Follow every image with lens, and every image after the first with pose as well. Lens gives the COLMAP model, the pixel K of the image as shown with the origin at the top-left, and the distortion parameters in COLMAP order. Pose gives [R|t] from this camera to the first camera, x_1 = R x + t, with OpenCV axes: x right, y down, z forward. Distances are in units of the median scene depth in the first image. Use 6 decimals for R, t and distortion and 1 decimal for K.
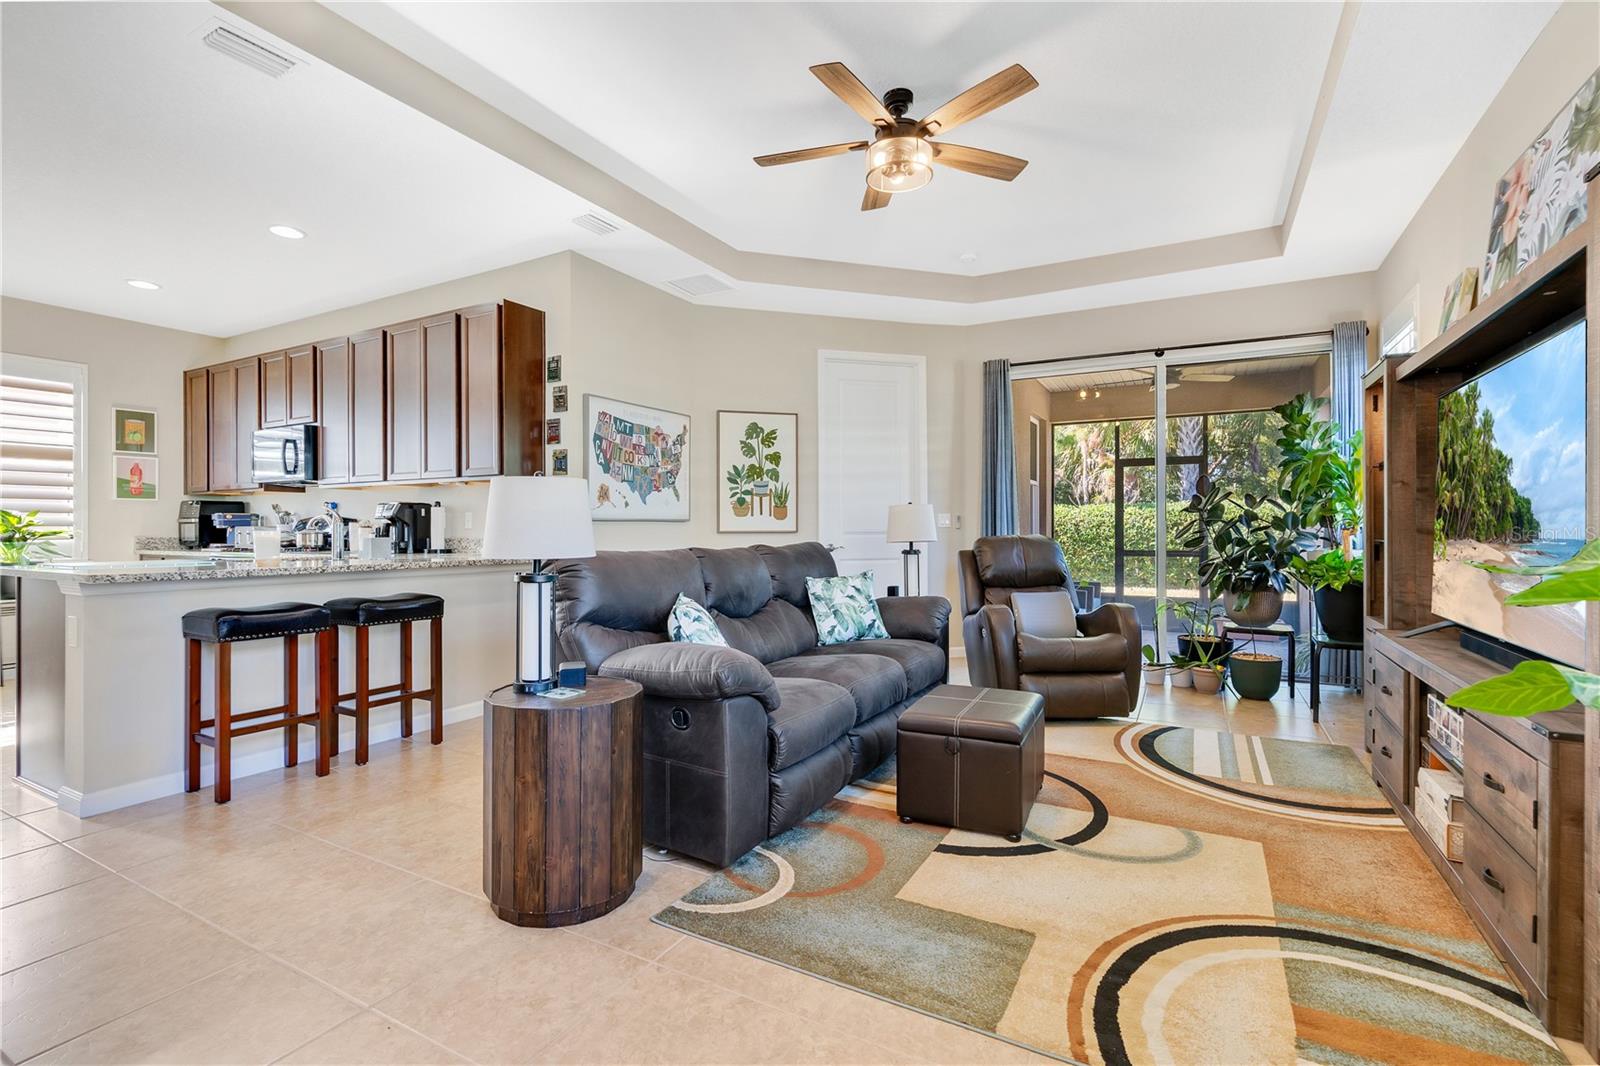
lens RADIAL K [[732.8, 0, 805.2], [0, 732.8, 529.8], [0, 0, 1]] dist [-0.010510, 0.006957]
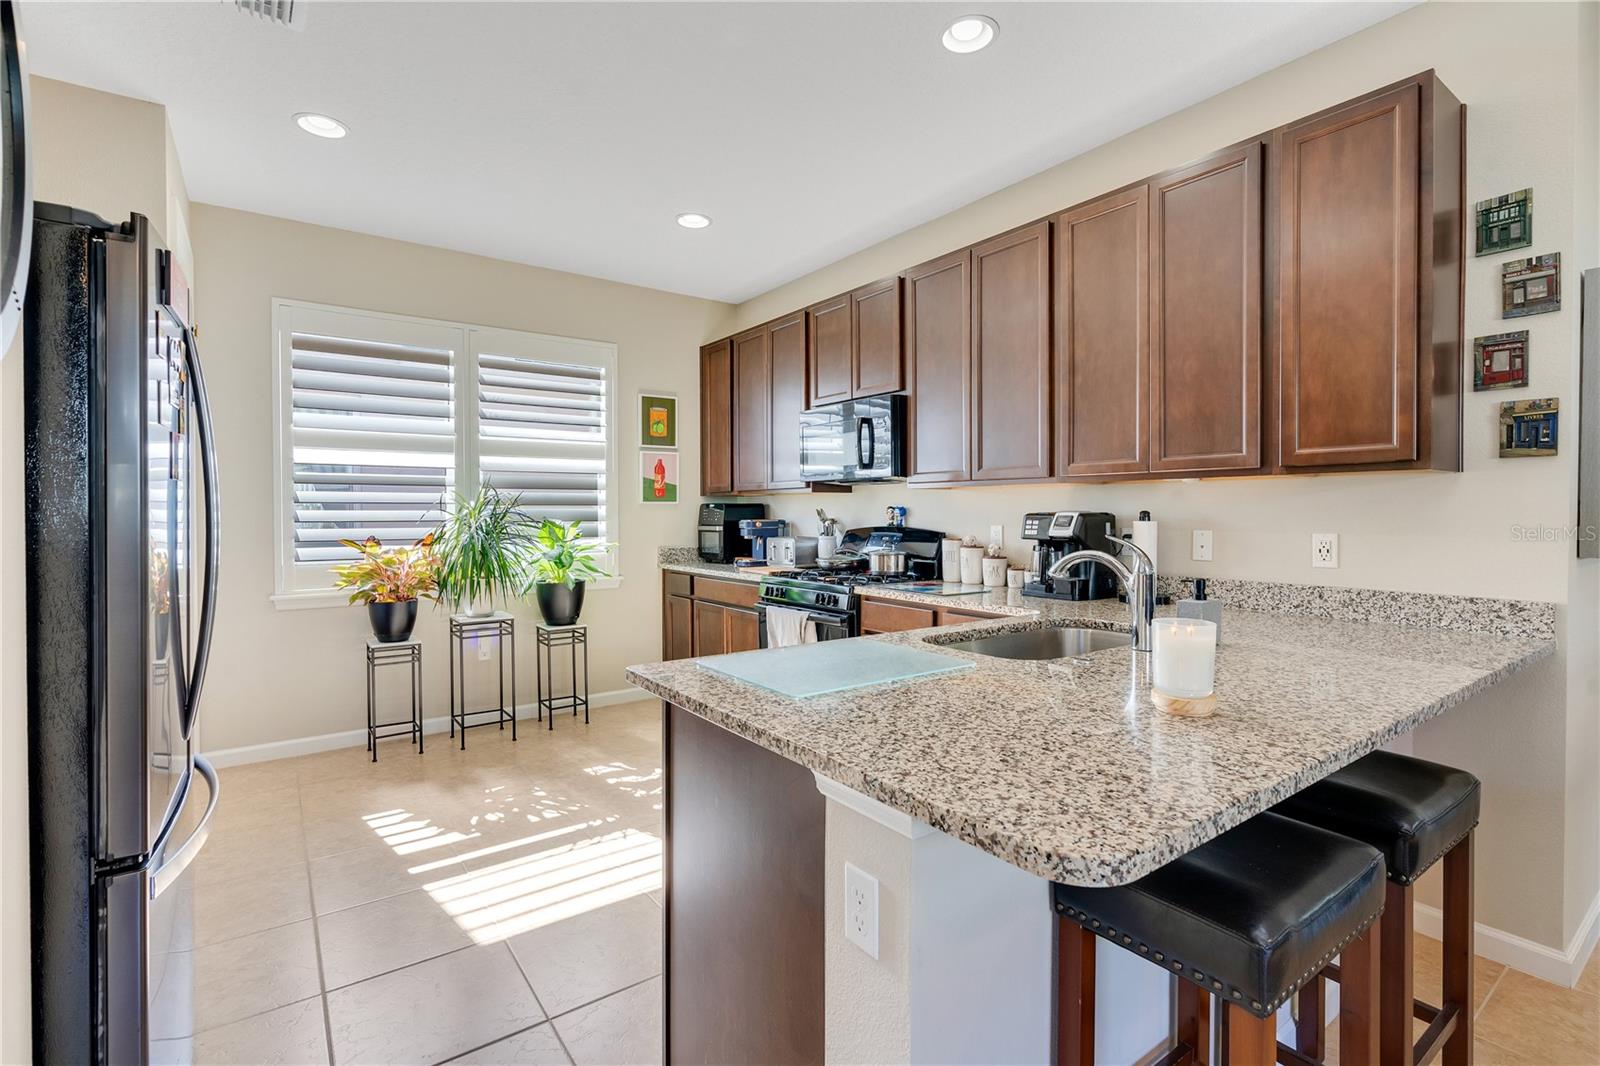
lens RADIAL K [[749.2, 0, 782.2], [0, 749.2, 531.1], [0, 0, 1]] dist [-0.002448, -0.000002]
pose [[0.894648, 0.012997, -0.446583, -0.532439], [-0.002892, 0.999724, 0.023300, -0.038305], [0.446762, -0.019554, 0.894439, 0.380938]]
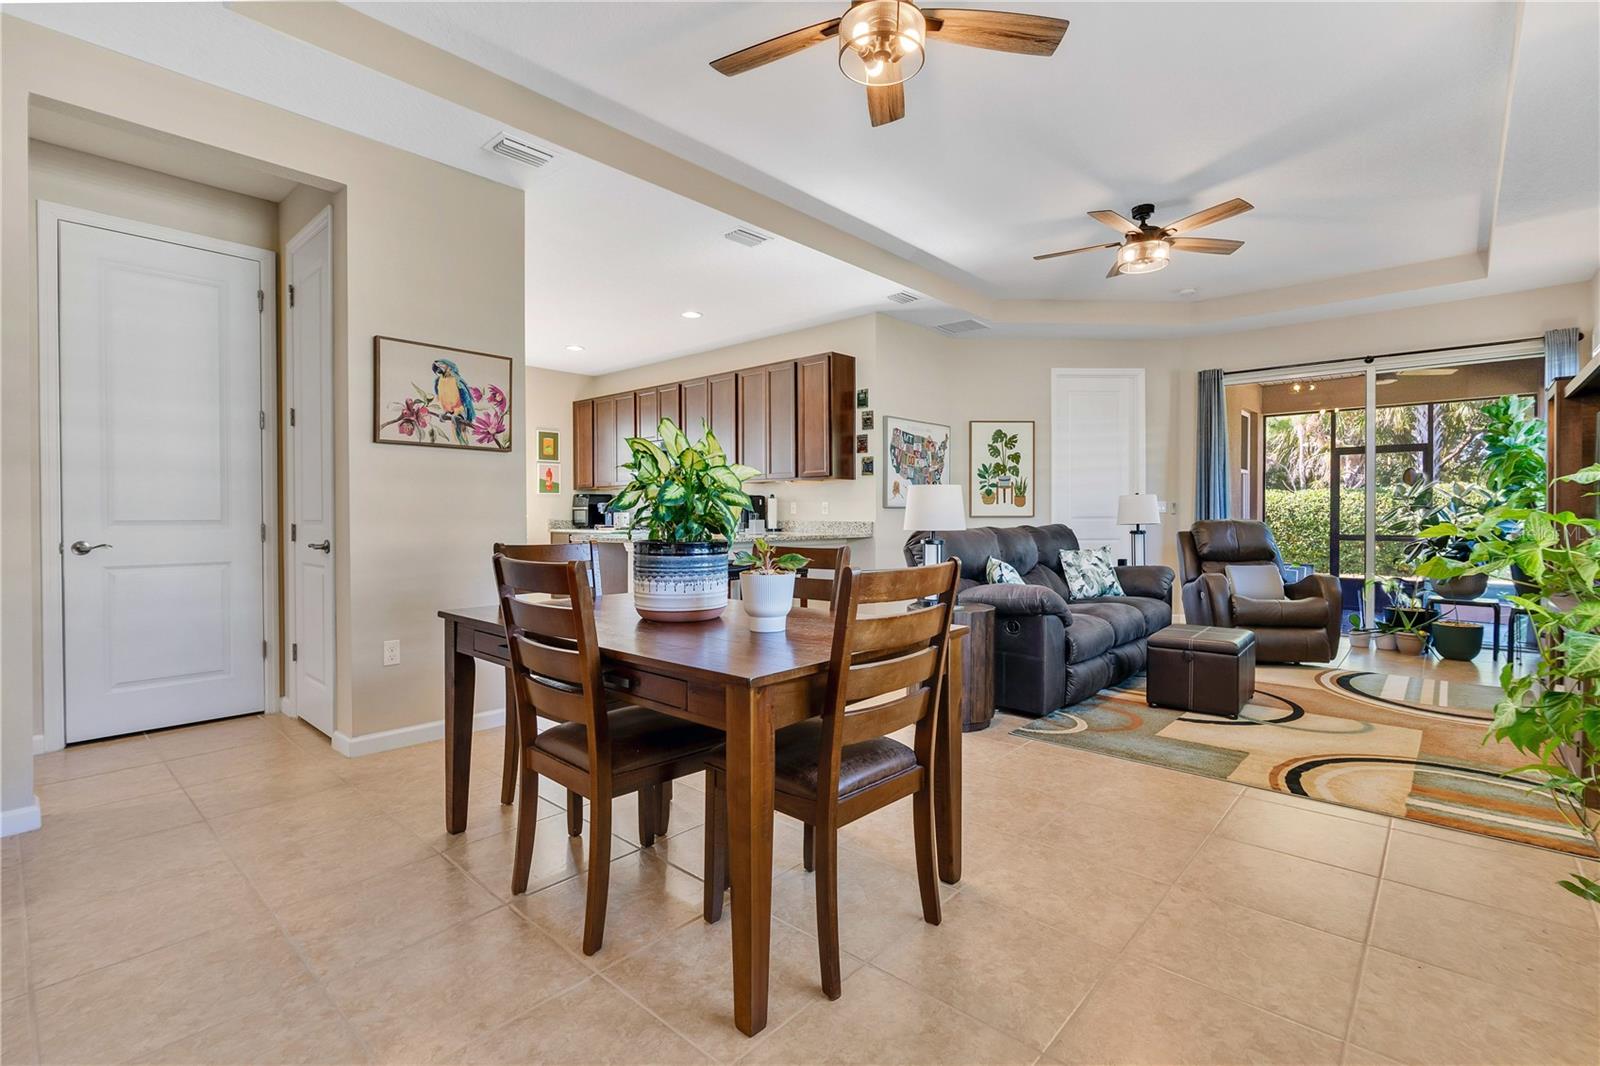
lens RADIAL K [[739.2, 0, 804.3], [0, 739.2, 521.1], [0, 0, 1]] dist [-0.000178, 0.000773]
pose [[0.973408, 0.002486, -0.229066, -0.128687], [-0.000655, 0.999967, 0.008067, 0.001146], [0.229079, -0.007703, 0.973377, -0.389058]]
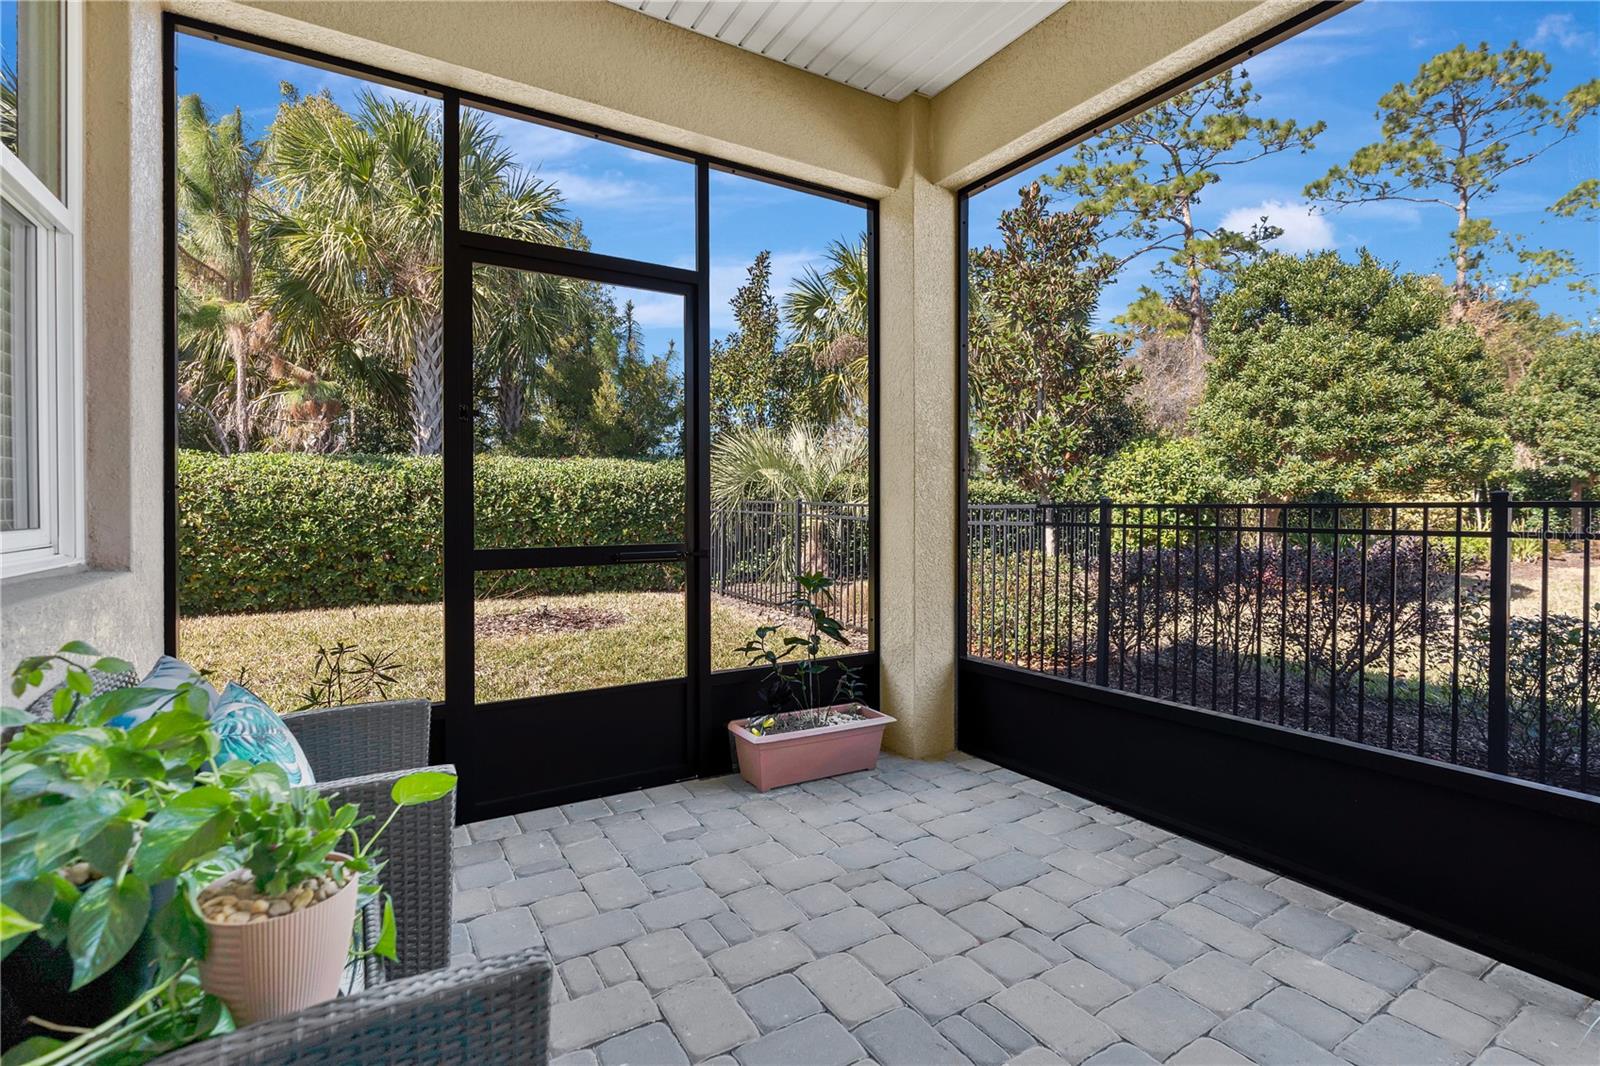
lens RADIAL K [[739.2, 0, 804.3], [0, 739.2, 521.1], [0, 0, 1]] dist [-0.000178, 0.000773]
pose [[0.505416, -0.008406, 0.862835, 0.438518], [-0.002990, 0.999929, 0.011493, 0.023218], [-0.862870, -0.008388, 0.505356, 1.311570]]
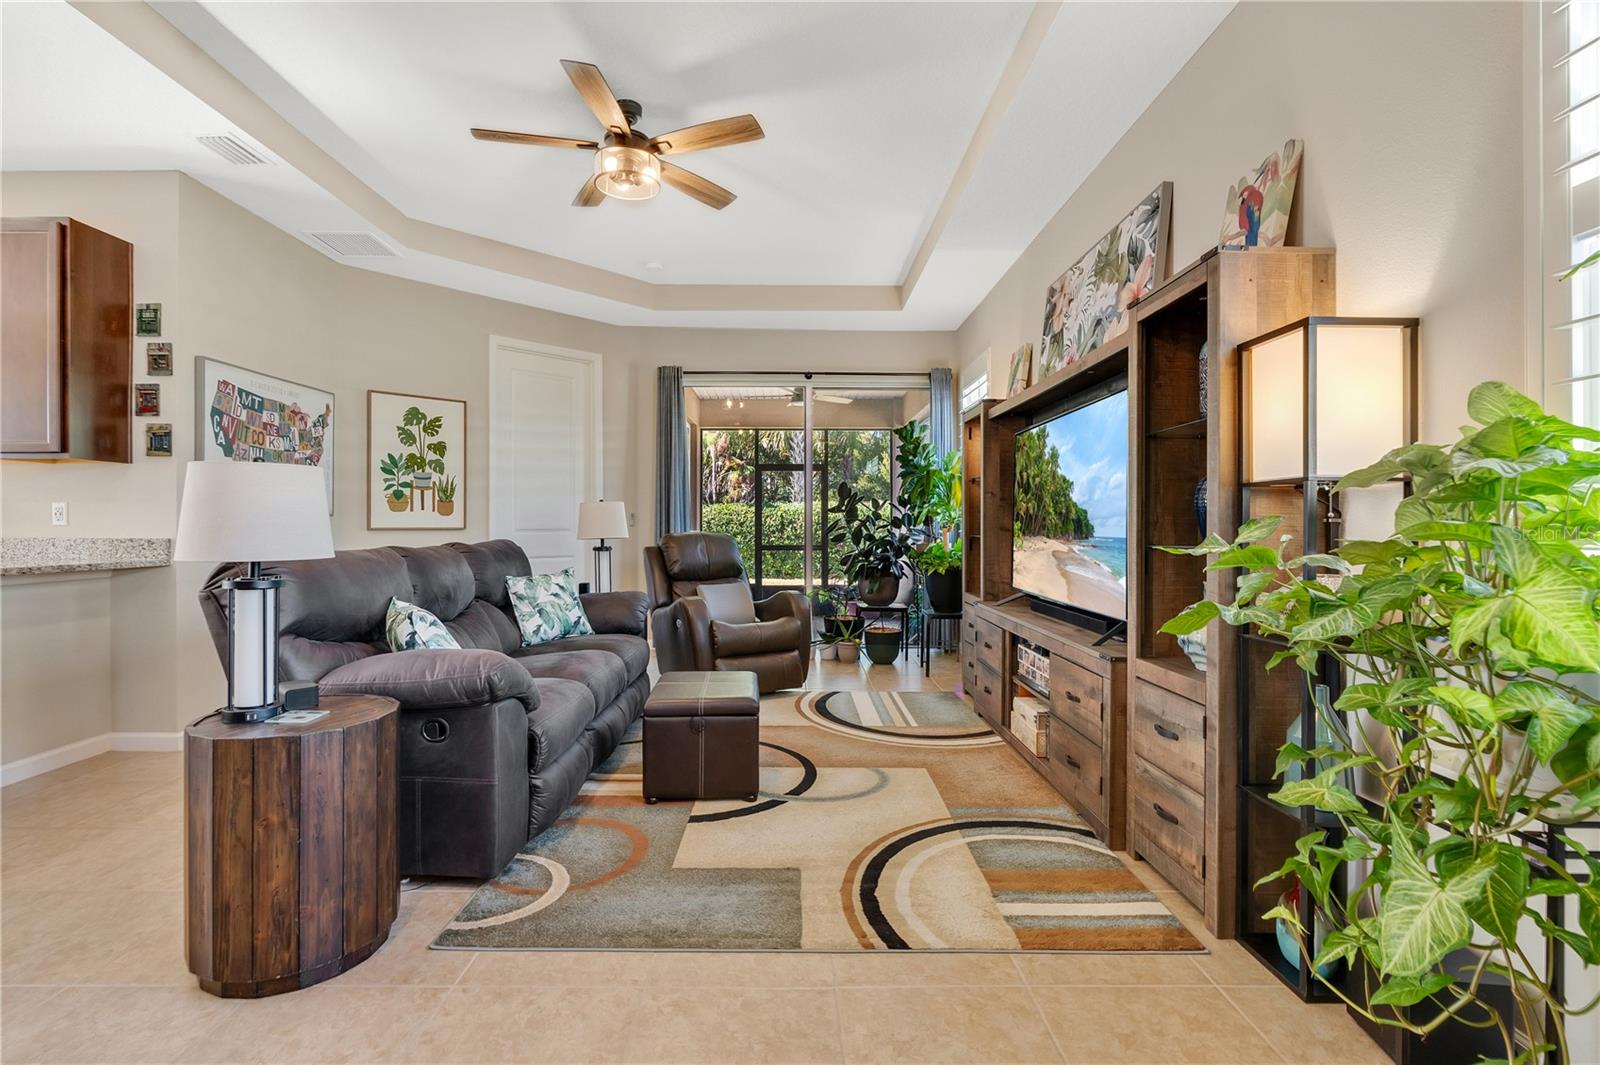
lens RADIAL K [[727.7, 0, 796.8], [0, 727.7, 530.5], [0, 0, 1]] dist [-0.004721, -0.000159]
pose [[0.875020, 0.000138, 0.484086, -0.111716], [-0.002417, 0.999989, 0.004084, 0.000140], [-0.484080, -0.004743, 0.875011, -0.011675]]
